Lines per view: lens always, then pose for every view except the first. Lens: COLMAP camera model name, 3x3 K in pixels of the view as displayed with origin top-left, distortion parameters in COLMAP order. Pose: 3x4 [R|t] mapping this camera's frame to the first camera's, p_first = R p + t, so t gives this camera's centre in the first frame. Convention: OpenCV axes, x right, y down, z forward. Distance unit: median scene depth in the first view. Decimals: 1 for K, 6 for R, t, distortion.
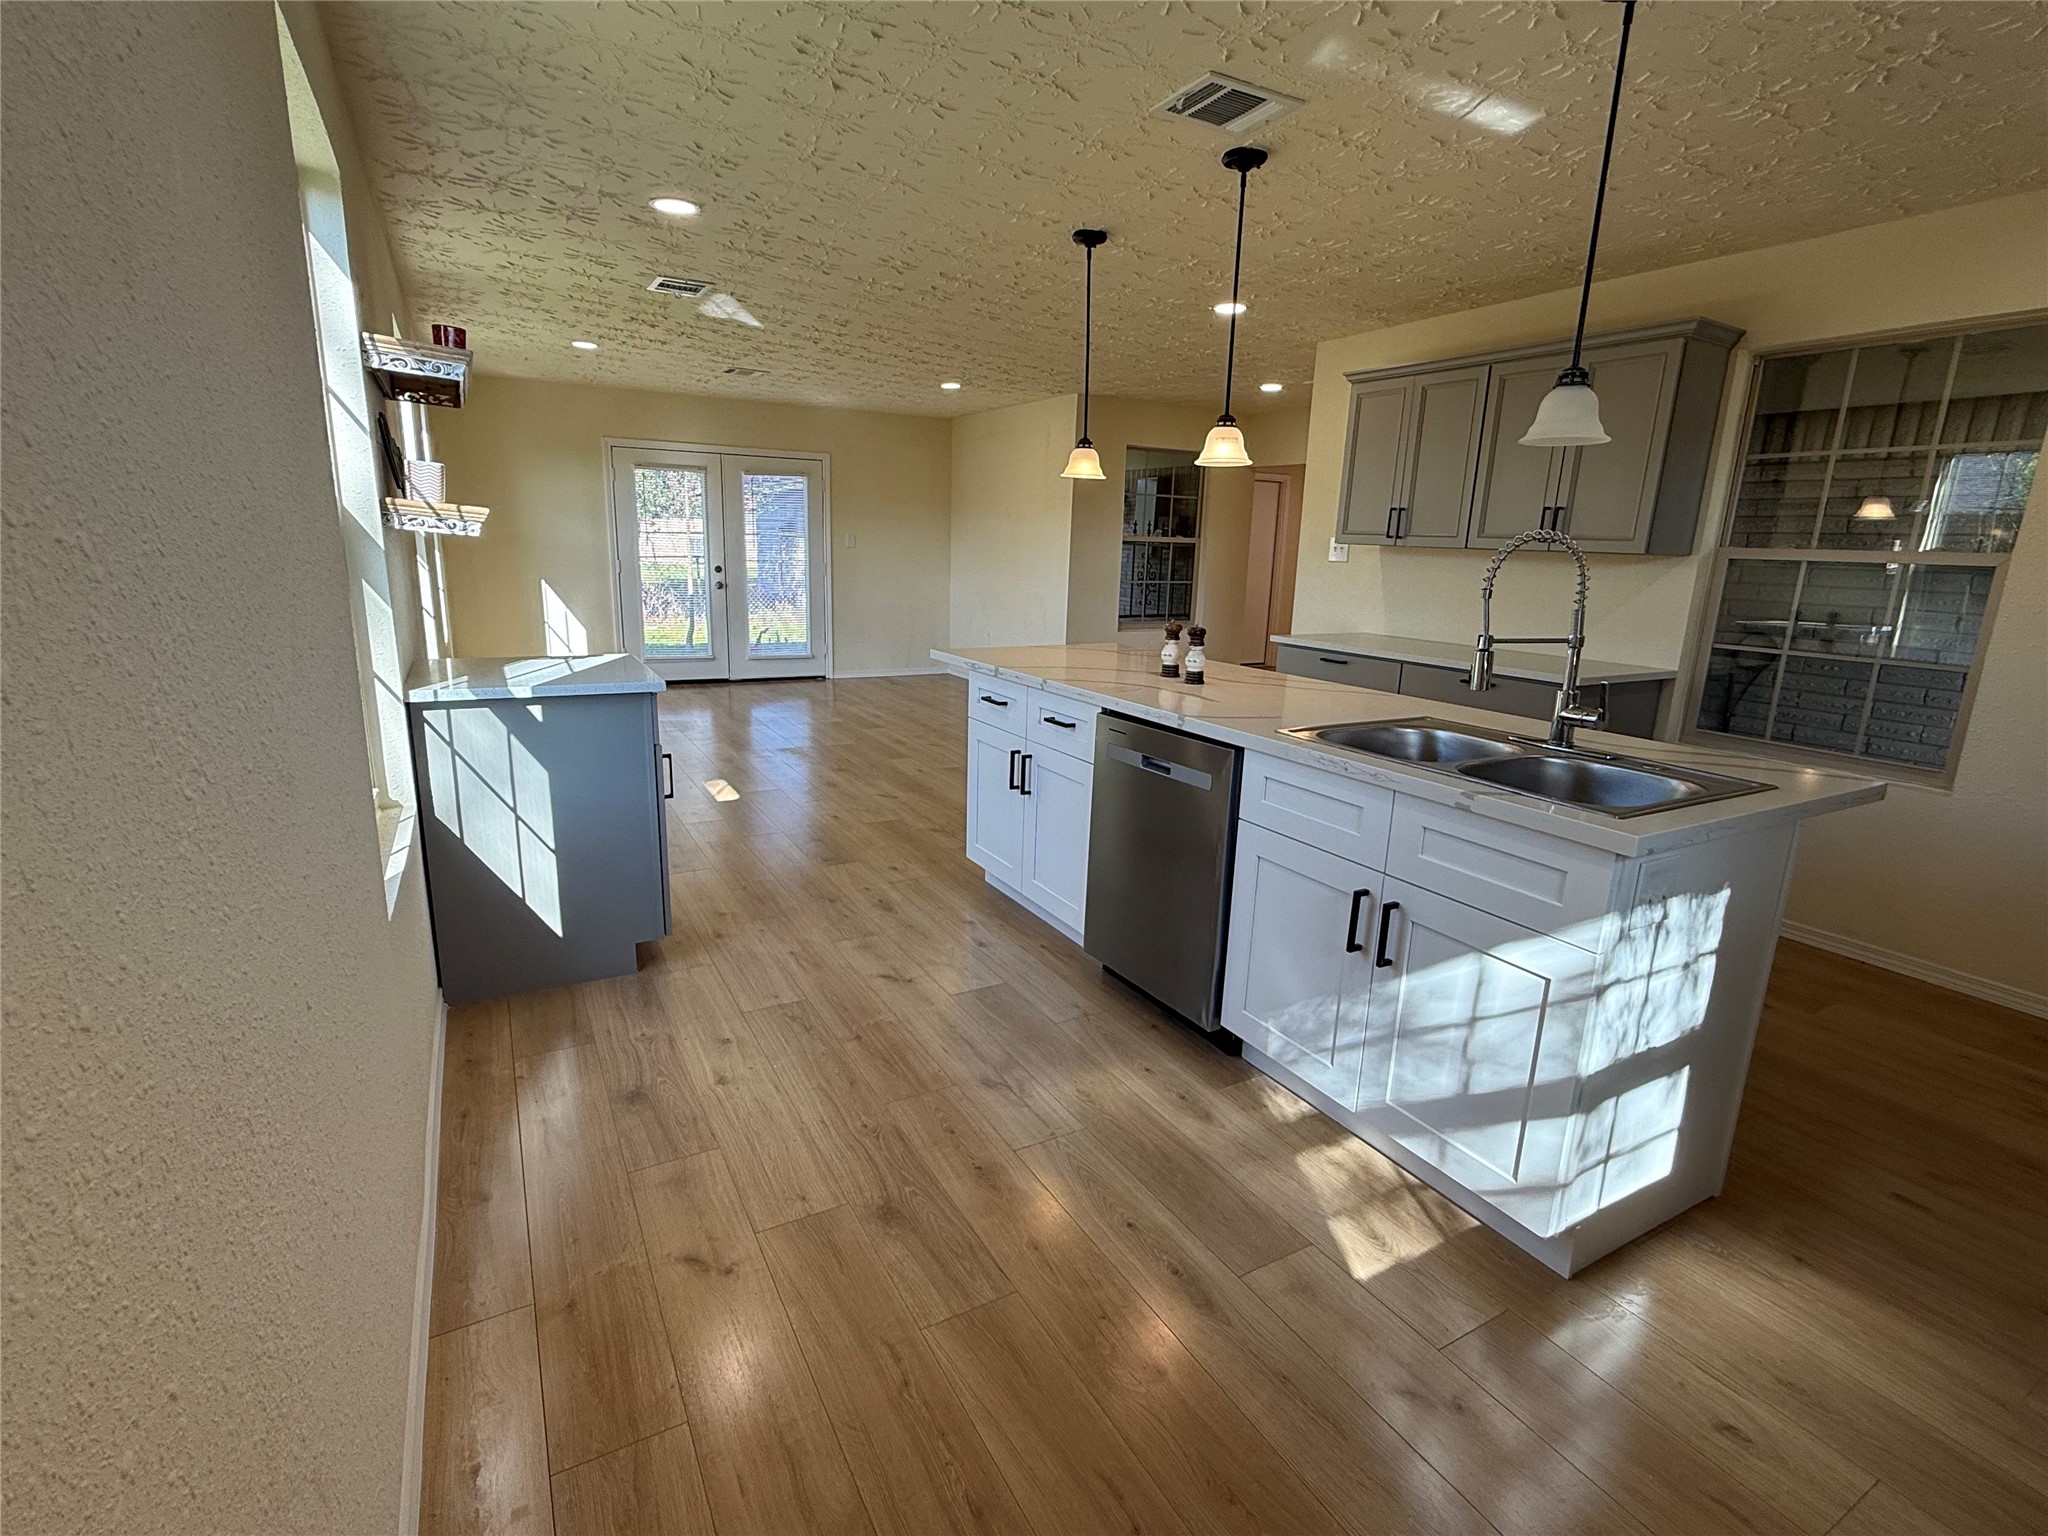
lens RADIAL K [[962.8, 0, 1026.7], [0, 962.8, 763.3], [0, 0, 1]] dist [0.002629, 0.001665]
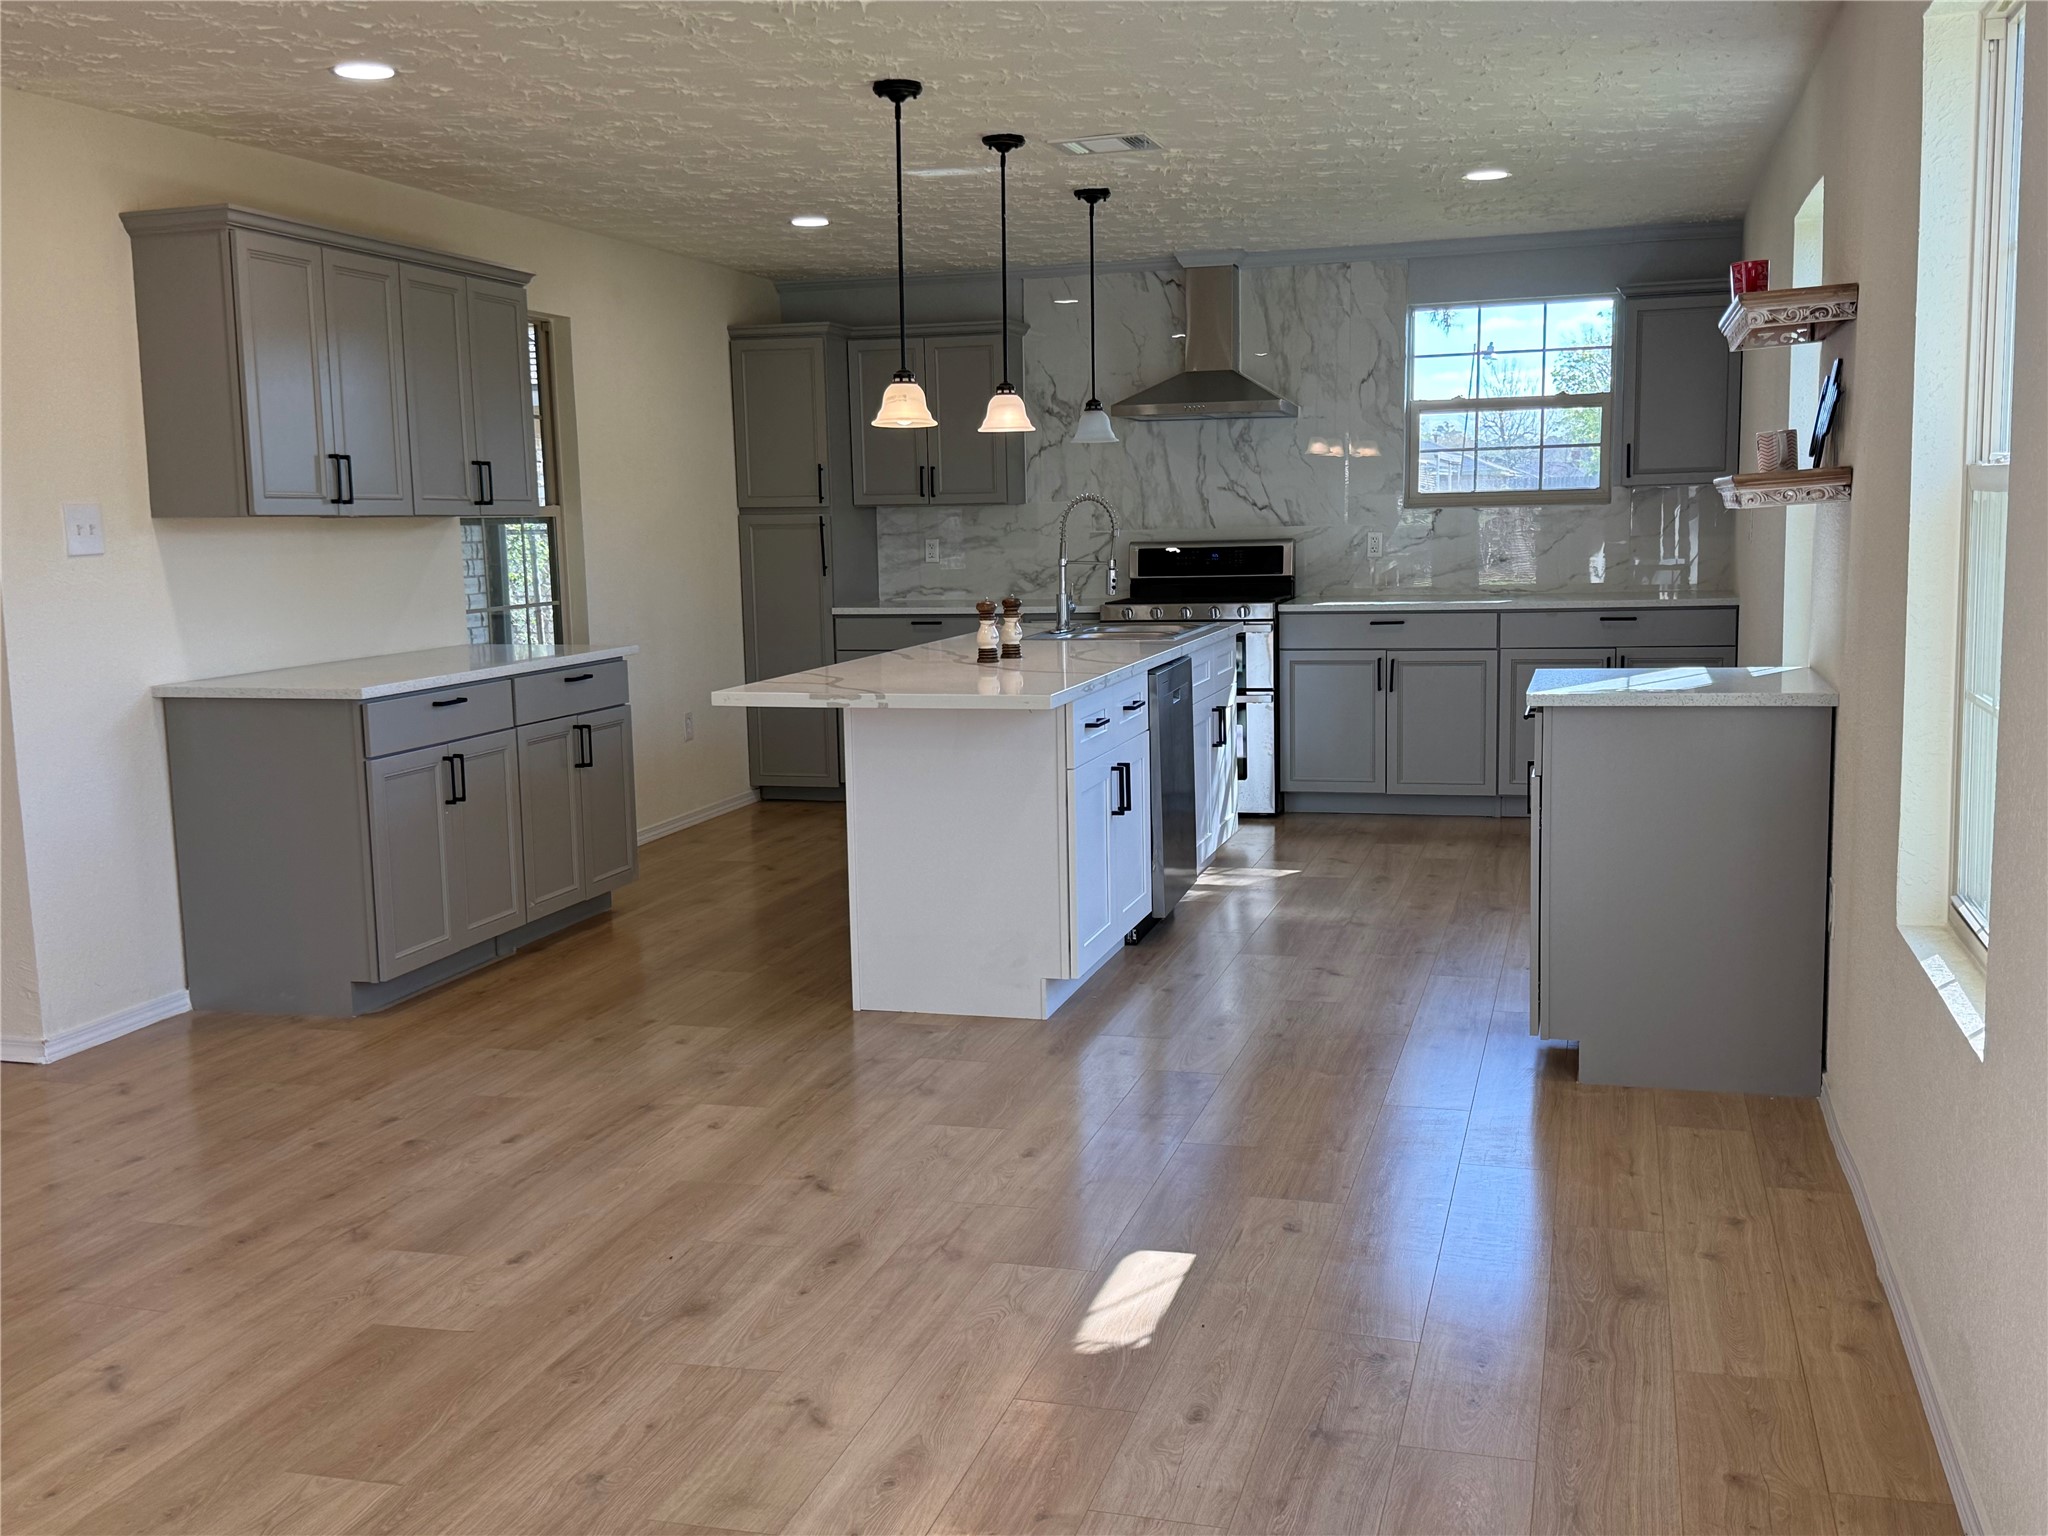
lens RADIAL K [[2013.3, 0, 1025.7], [0, 2013.3, 785.7], [0, 0, 1]] dist [0.097426, 0.000000]
pose [[-0.702164, -0.111617, 0.703213, -1.517044], [0.164293, 0.935586, 0.312548, -0.712420], [-0.692802, 0.334992, -0.638597, 2.827967]]
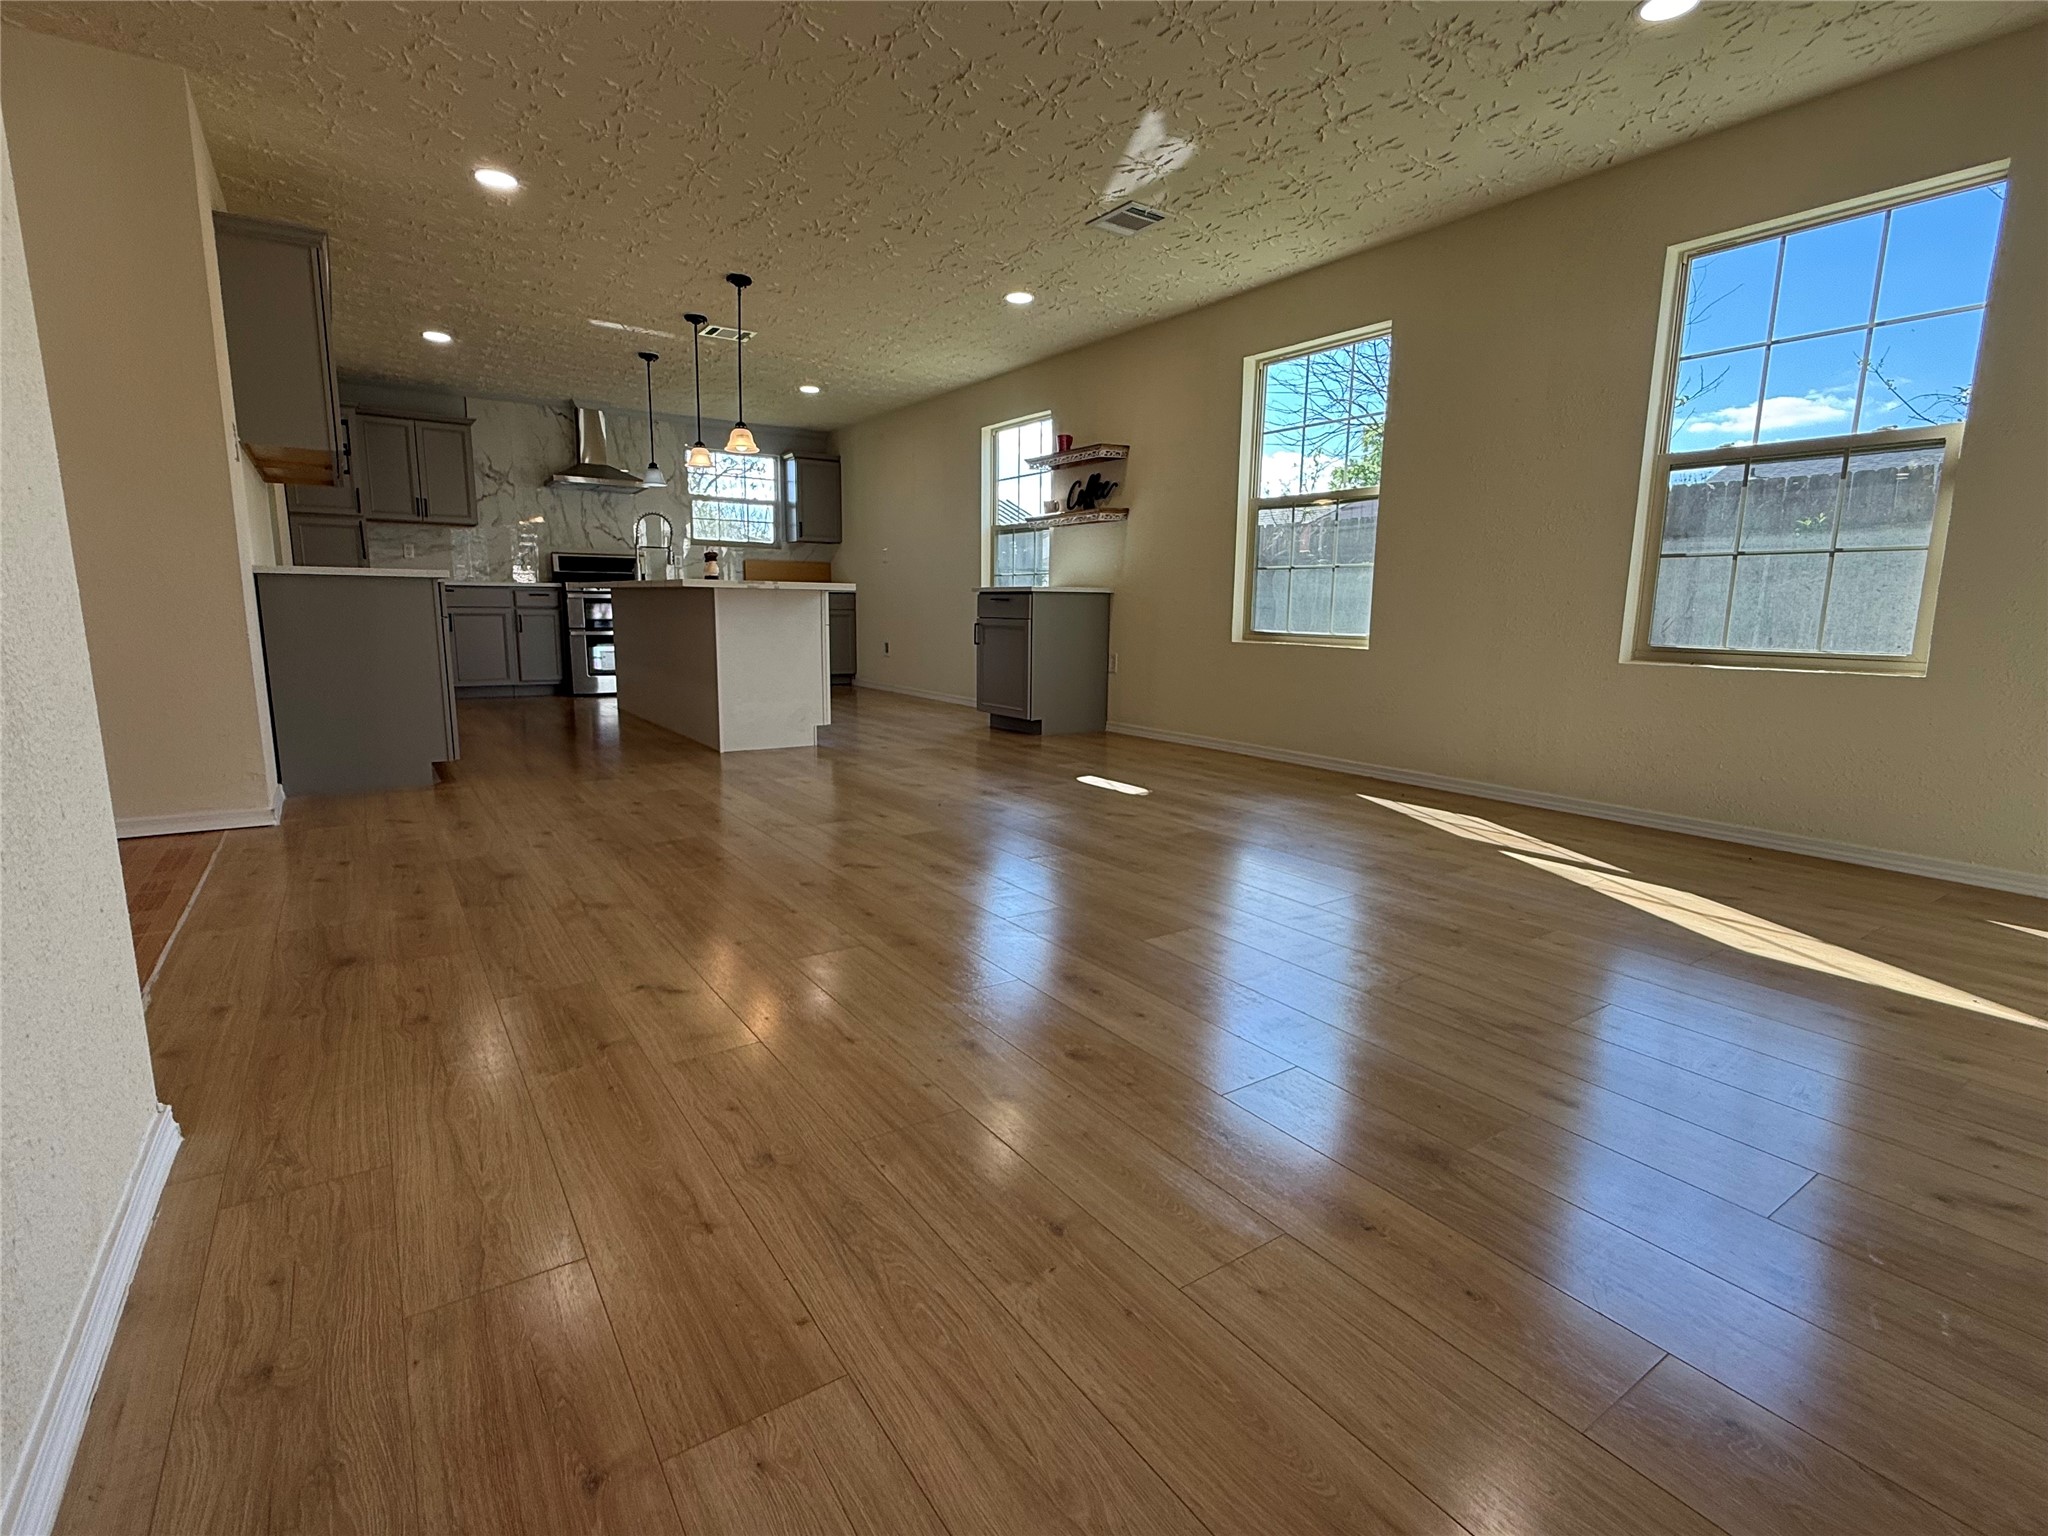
lens RADIAL K [[962.8, 0, 1018.3], [0, 962.8, 769.0], [0, 0, 1]] dist [0.002629, 0.001665]
pose [[-0.995251, -0.026995, -0.093520, -0.314890], [-0.061266, 0.920314, 0.386353, -0.628464], [0.075638, 0.390248, -0.917598, 3.579452]]
